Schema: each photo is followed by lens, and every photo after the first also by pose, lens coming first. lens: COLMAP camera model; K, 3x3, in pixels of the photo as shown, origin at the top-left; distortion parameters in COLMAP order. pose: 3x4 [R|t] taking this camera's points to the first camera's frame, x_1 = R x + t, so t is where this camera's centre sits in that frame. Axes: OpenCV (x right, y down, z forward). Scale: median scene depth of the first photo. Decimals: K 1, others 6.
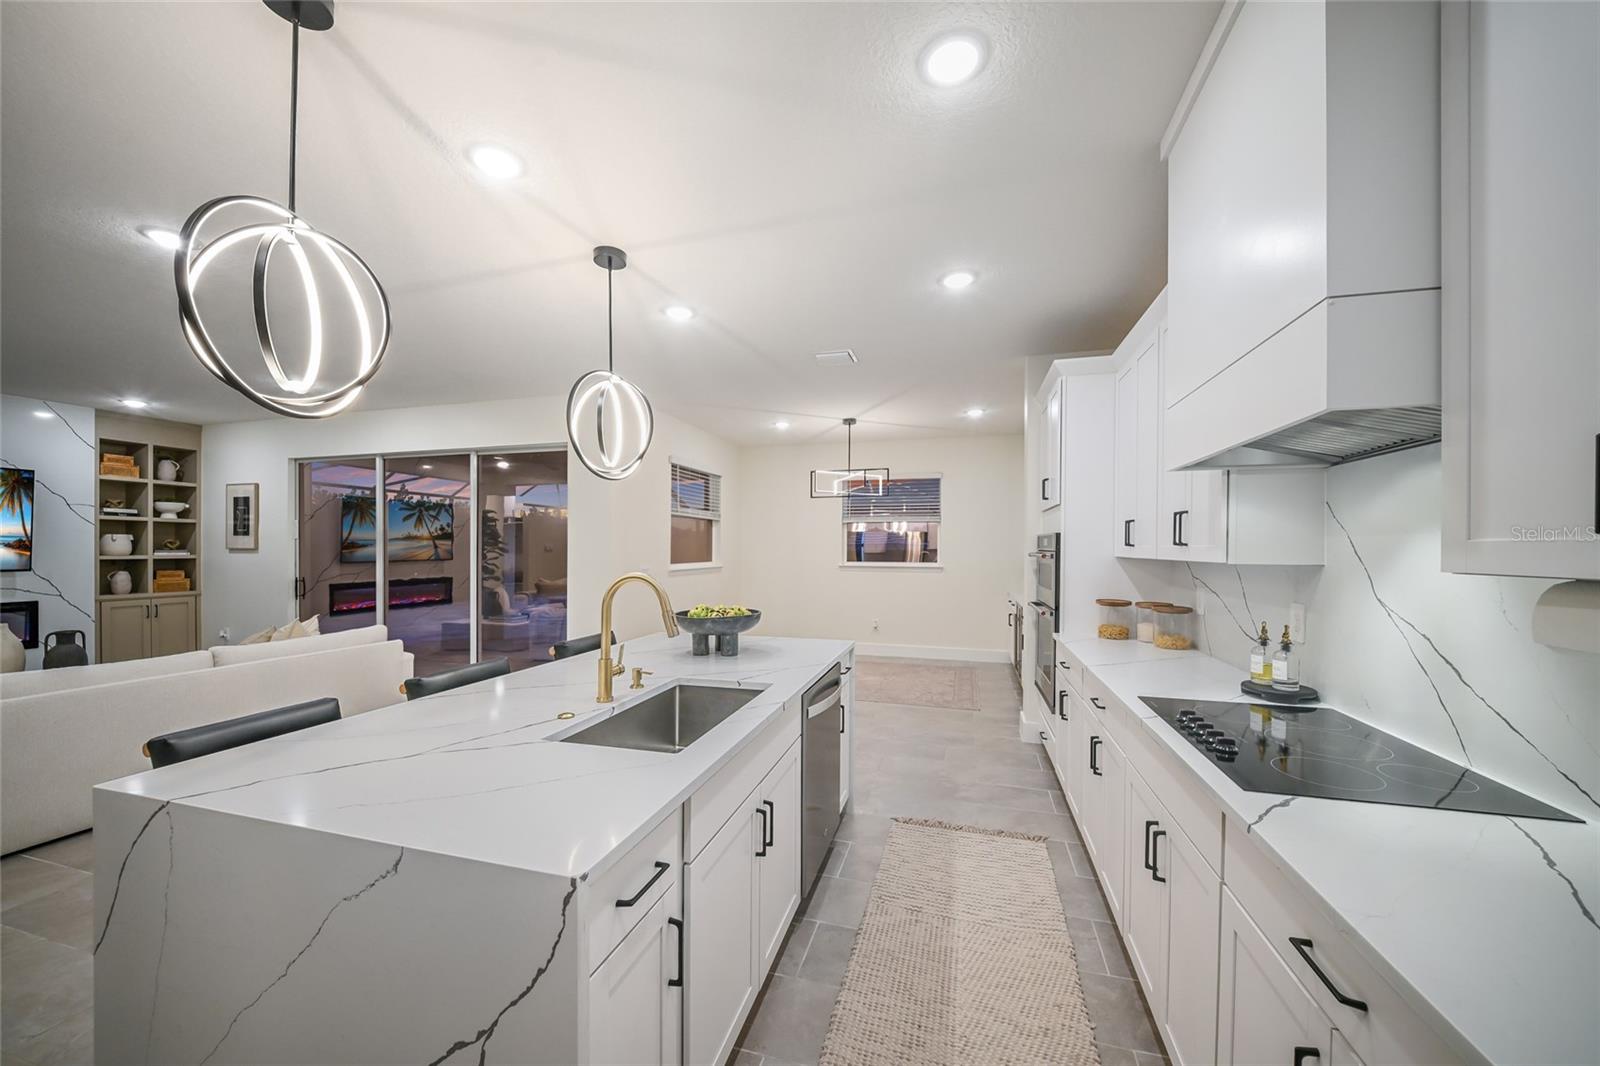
lens RADIAL K [[570.9, 0, 801.3], [0, 570.9, 554.1], [0, 0, 1]] dist [-0.004178, -0.002221]
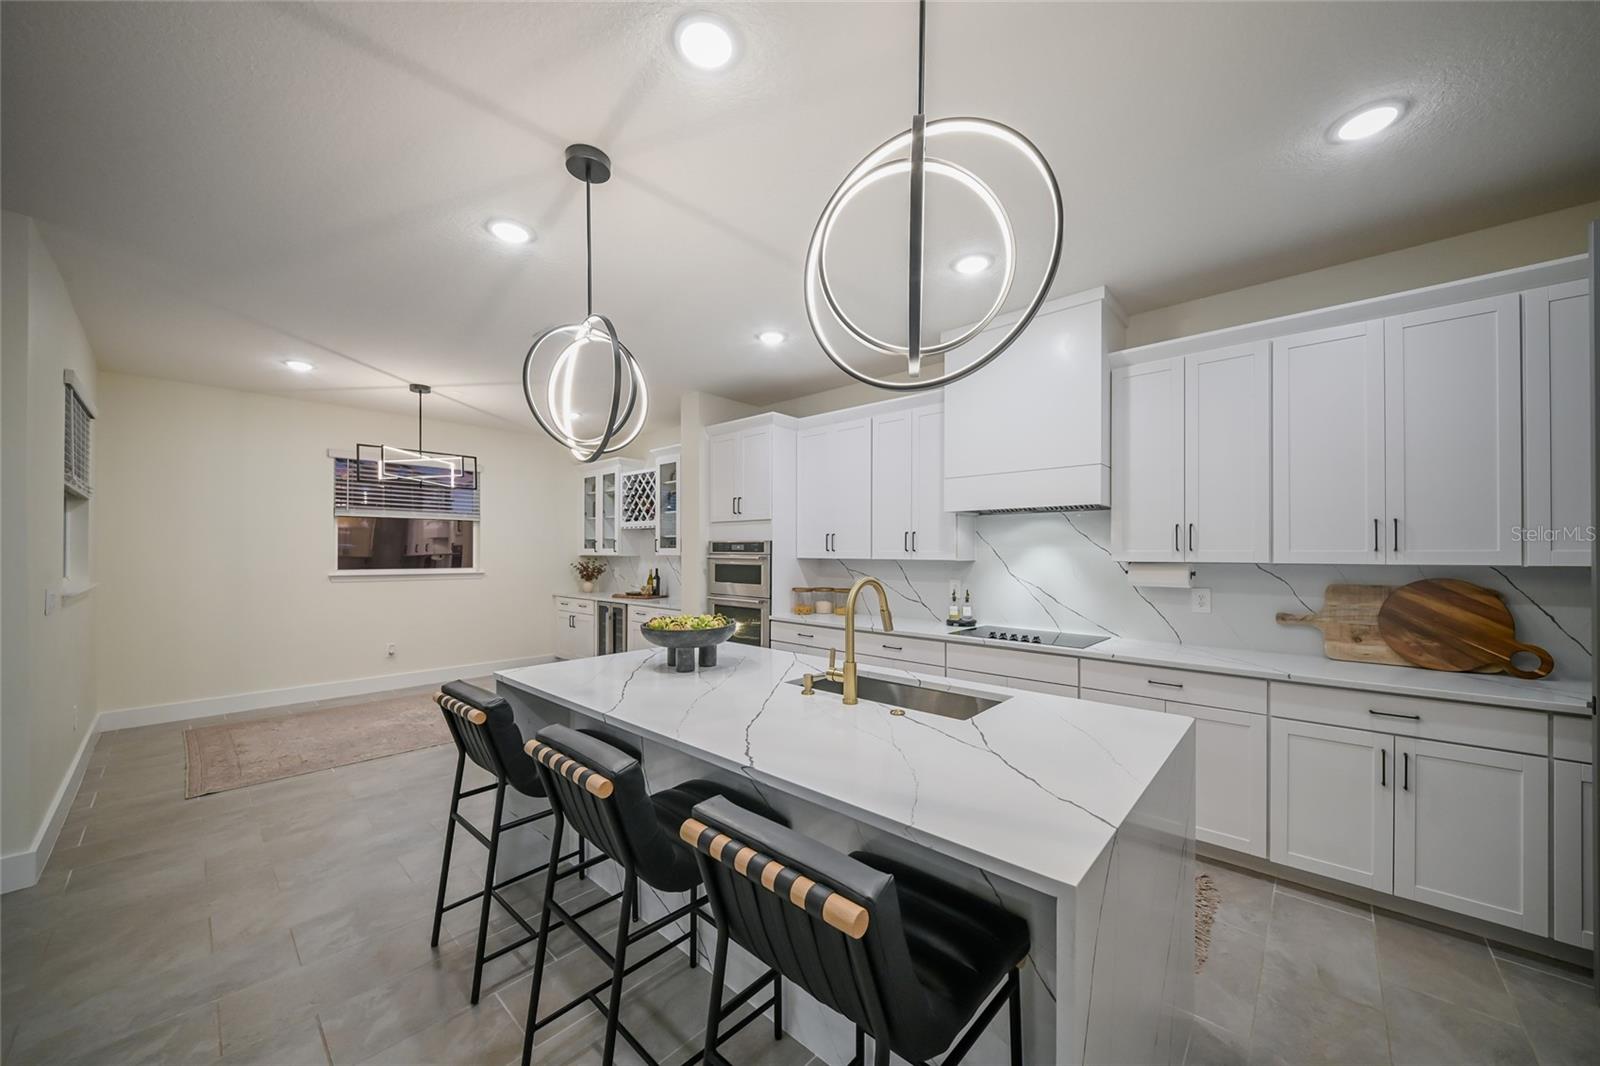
lens RADIAL K [[570.9, 0, 809.8], [0, 570.9, 547.8], [0, 0, 1]] dist [-0.004178, -0.002221]
pose [[0.448619, 0.004298, 0.893713, -0.787250], [0.008226, 0.999926, -0.008938, -0.007436], [-0.893685, 0.011361, 0.448550, 0.368355]]
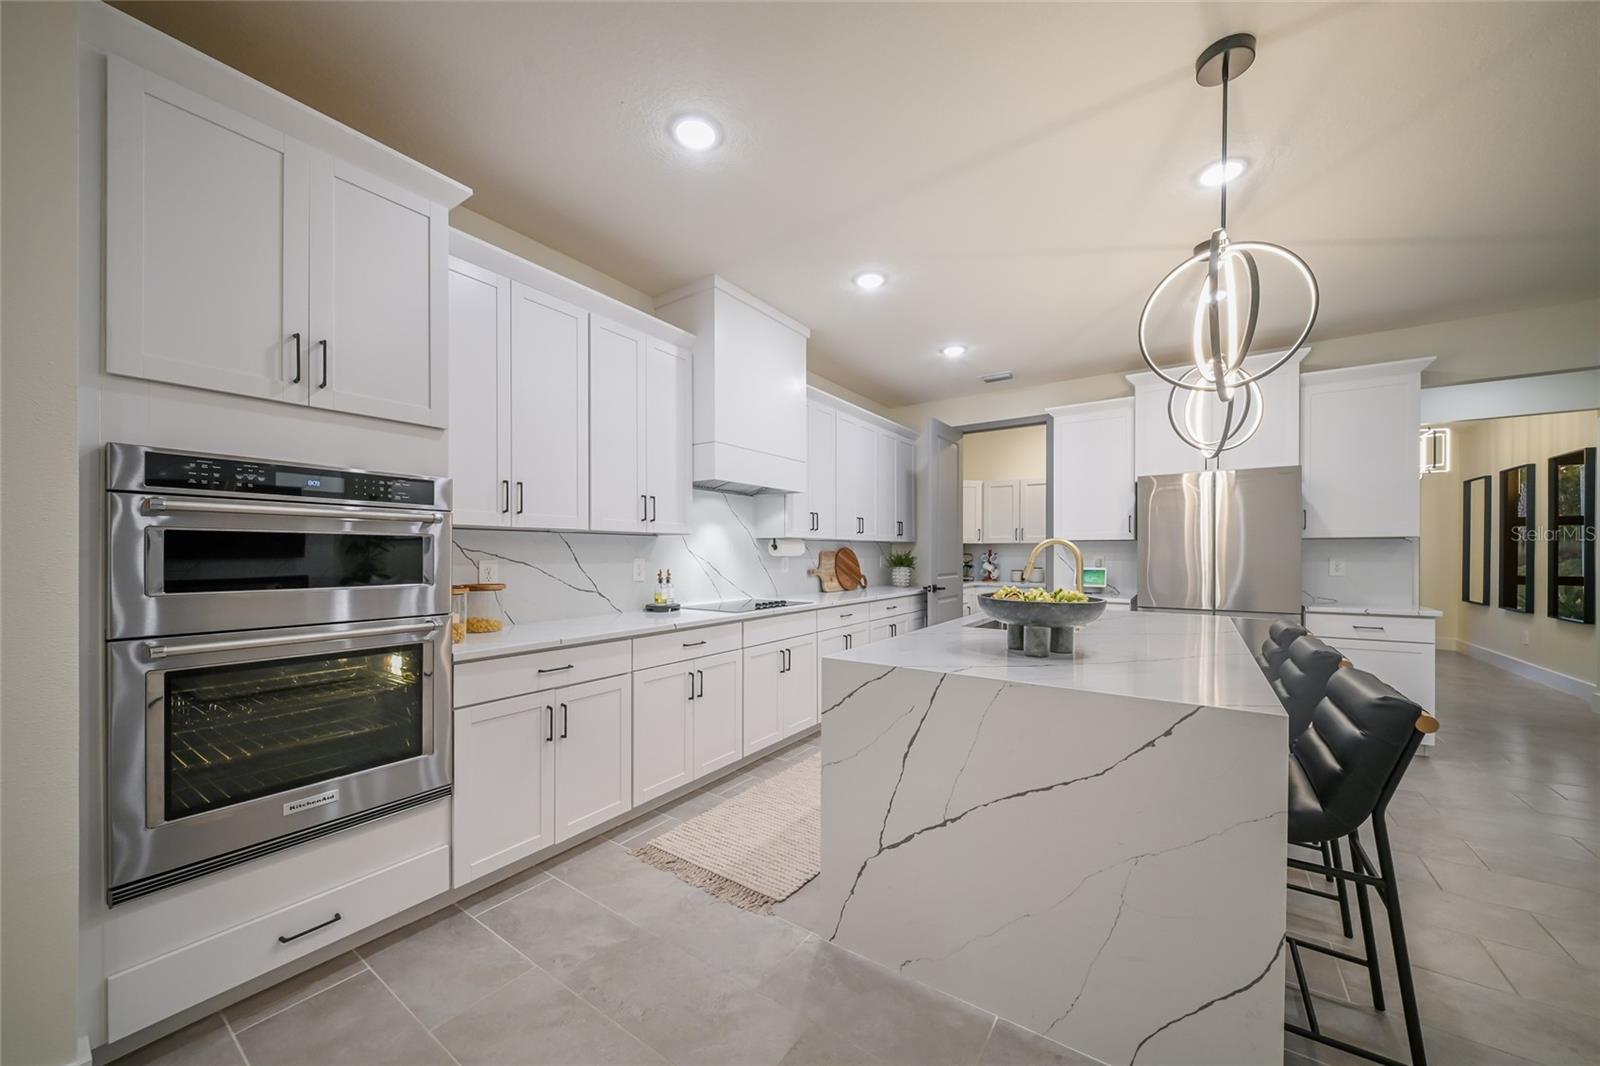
lens RADIAL K [[570.9, 0, 811.1], [0, 570.9, 557.2], [0, 0, 1]] dist [-0.004178, -0.002221]
pose [[-0.951956, -0.005552, 0.306183, -0.085435], [0.000066, 0.999832, 0.018336, 0.035277], [-0.306234, 0.017475, -0.951796, 1.612437]]
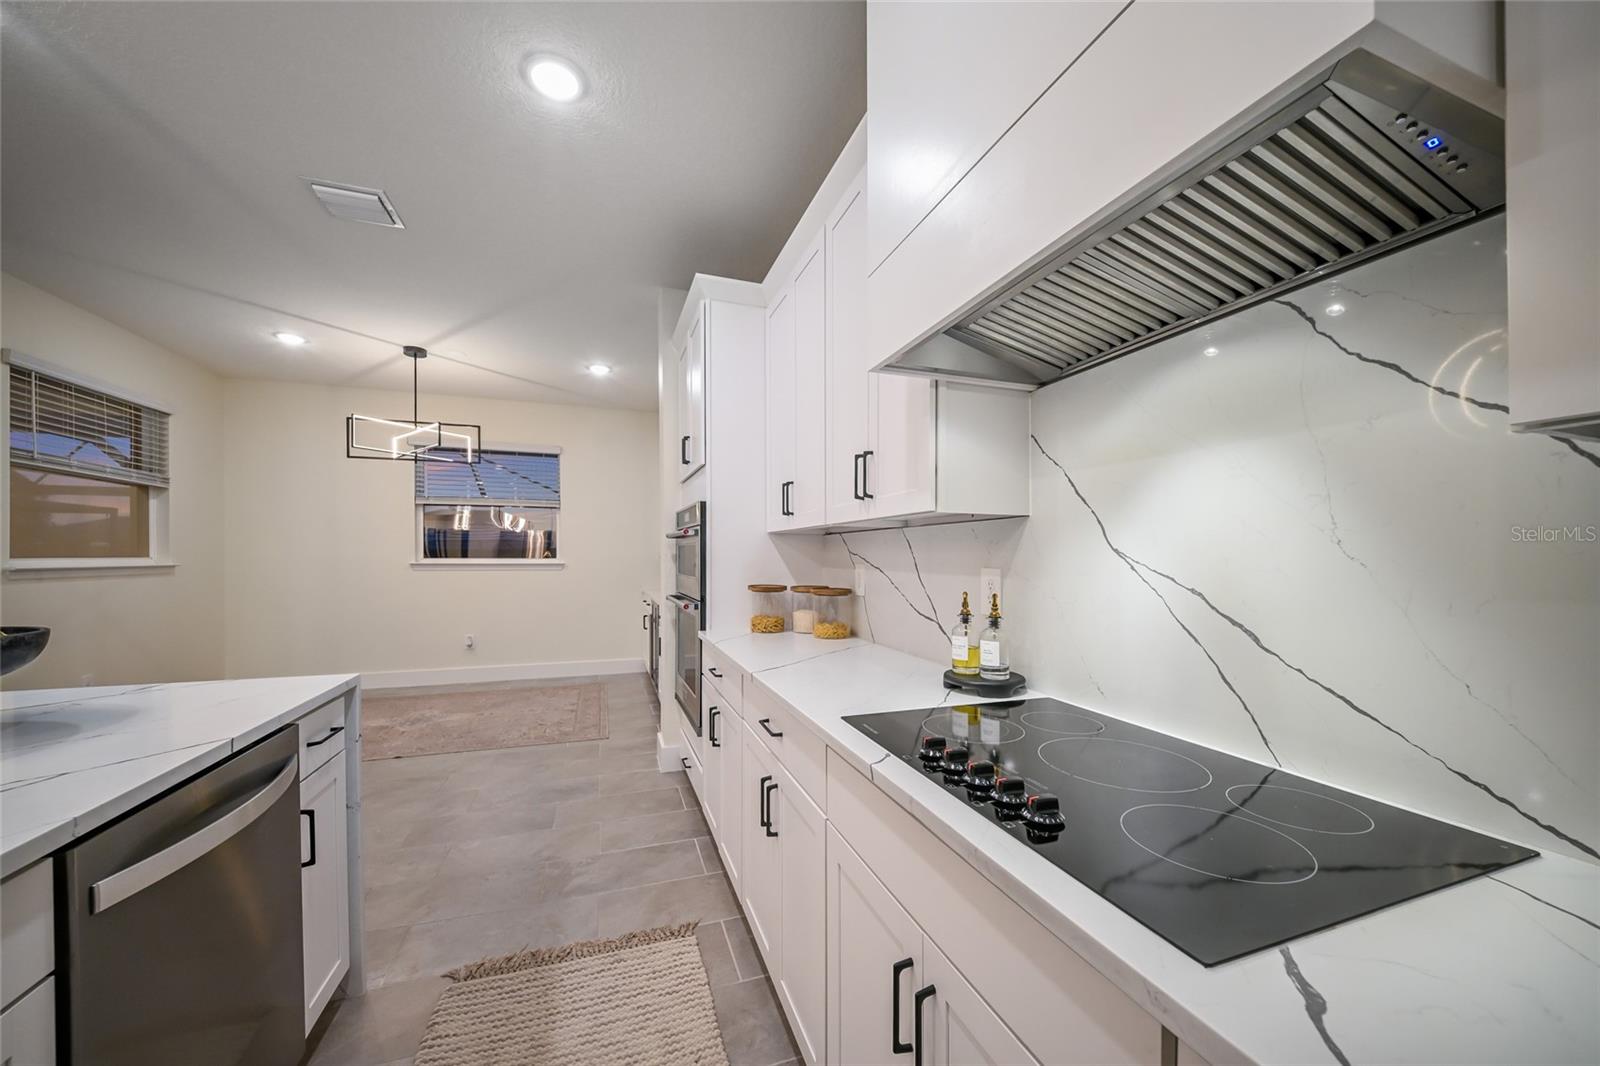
lens RADIAL K [[570.9, 0, 805.2], [0, 570.9, 573.2], [0, 0, 1]] dist [-0.004178, -0.002221]
pose [[0.811945, -0.016736, 0.583493, 0.127820], [0.005190, 0.999756, 0.021453, 0.050266], [-0.583710, -0.014390, 0.811834, 0.334706]]
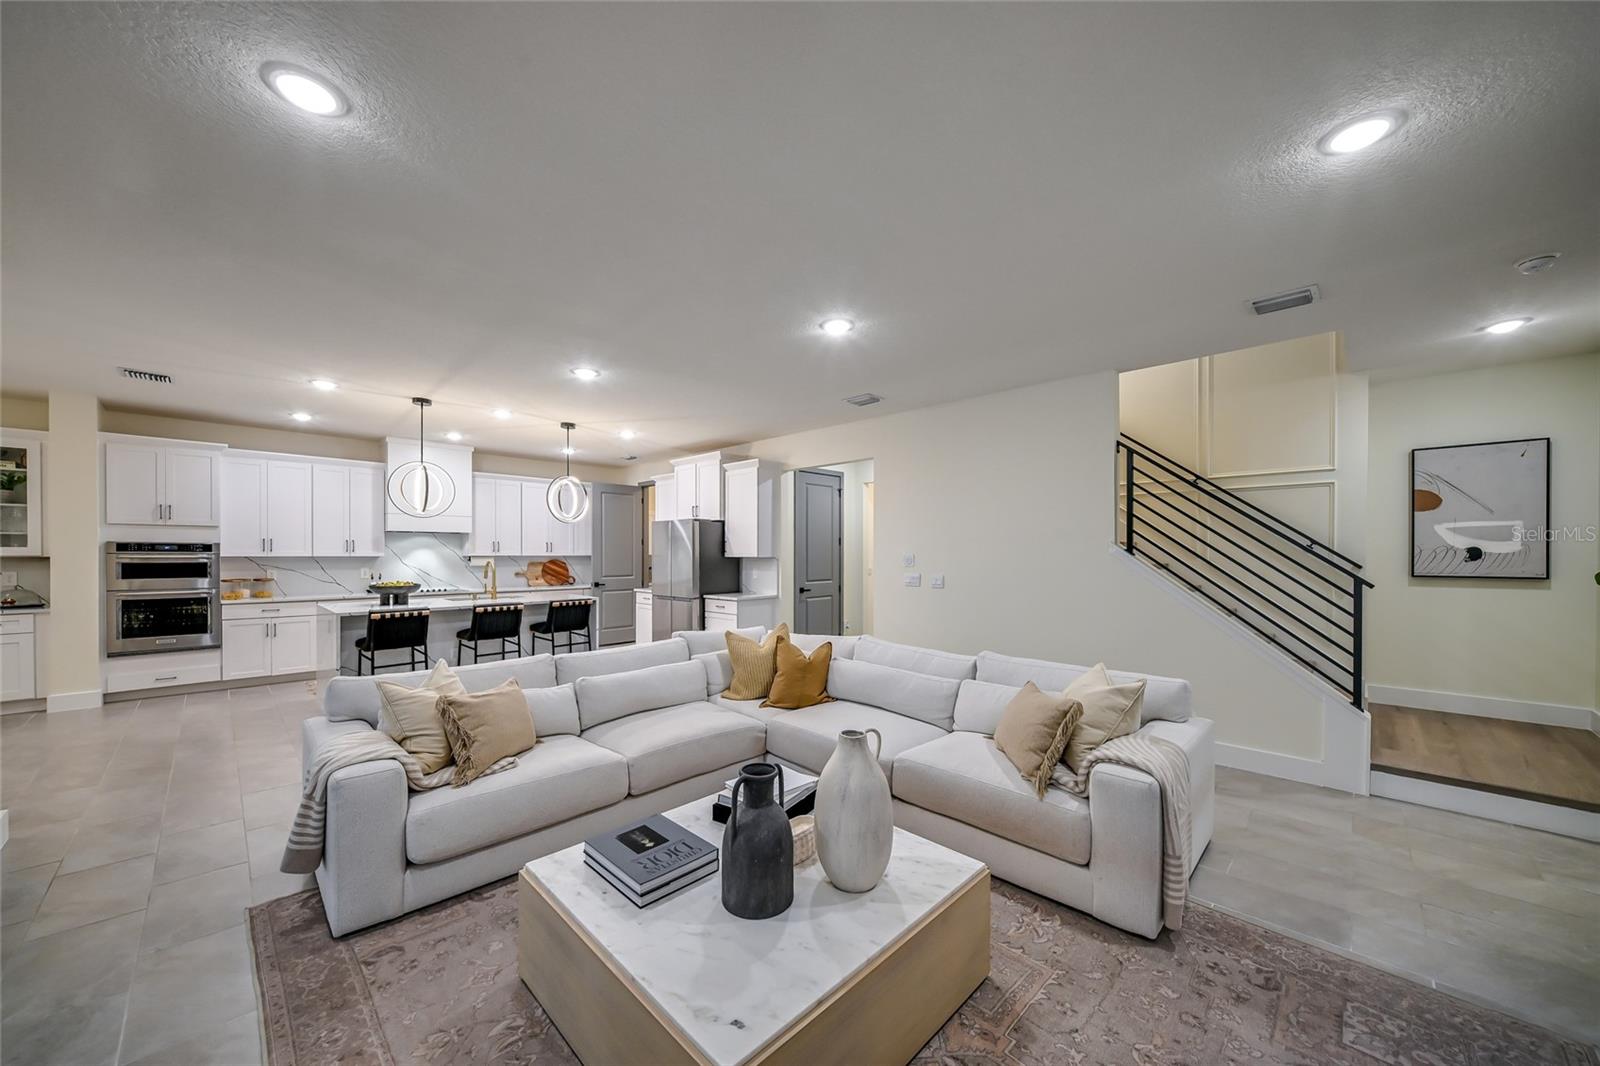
lens RADIAL K [[573.8, 0, 804.7], [0, 573.8, 558.8], [0, 0, 1]] dist [-0.001467, -0.001002]
pose [[-0.886018, -0.010467, 0.463532, -2.138581], [-0.000938, 0.999784, 0.020783, -0.029347], [-0.463649, 0.017979, -0.885836, 1.921895]]
